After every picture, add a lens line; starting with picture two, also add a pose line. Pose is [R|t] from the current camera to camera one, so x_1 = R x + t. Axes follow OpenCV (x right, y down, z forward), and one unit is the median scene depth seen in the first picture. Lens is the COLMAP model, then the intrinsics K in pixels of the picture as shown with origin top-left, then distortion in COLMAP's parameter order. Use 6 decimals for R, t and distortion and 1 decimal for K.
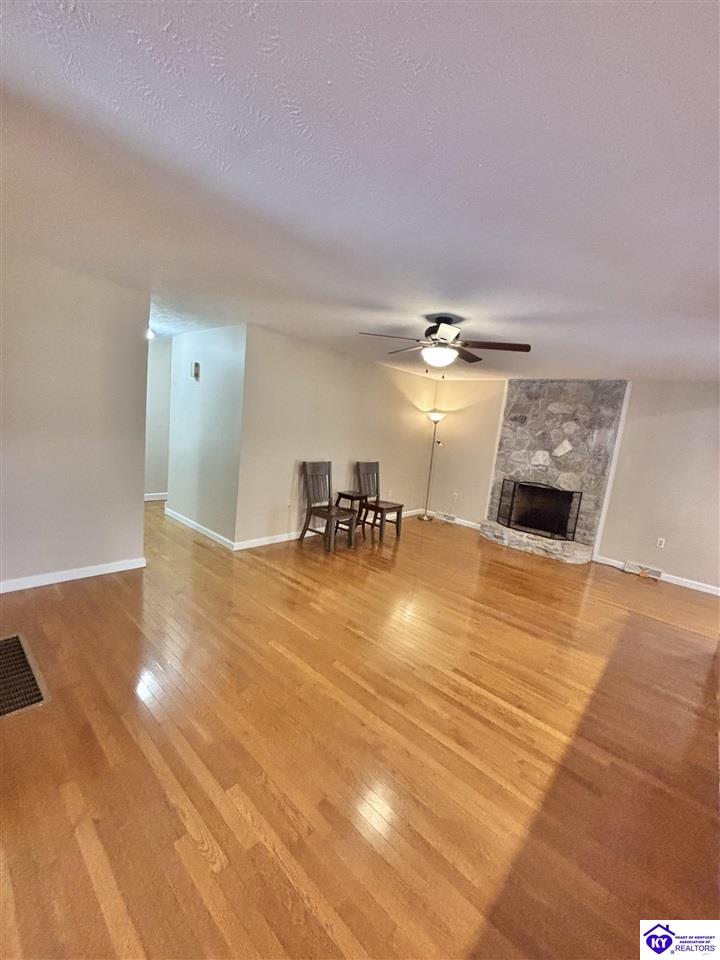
lens RADIAL K [[385.7, 0, 358.3], [0, 385.7, 480.2], [0, 0, 1]] dist [-0.004859, -0.000140]
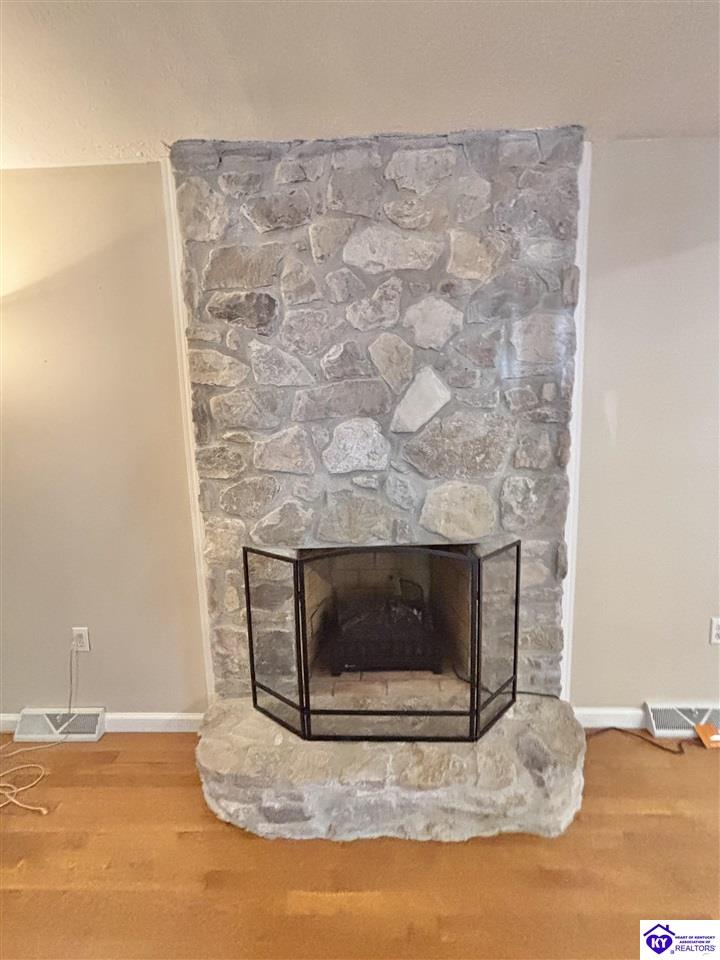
lens RADIAL K [[385.7, 0, 361.1], [0, 385.7, 480.8], [0, 0, 1]] dist [-0.004859, -0.000140]
pose [[0.751832, -0.206665, 0.626130, 0.303778], [0.202044, 0.976137, 0.079584, -0.055119], [-0.627636, 0.066672, 0.775647, 0.798634]]
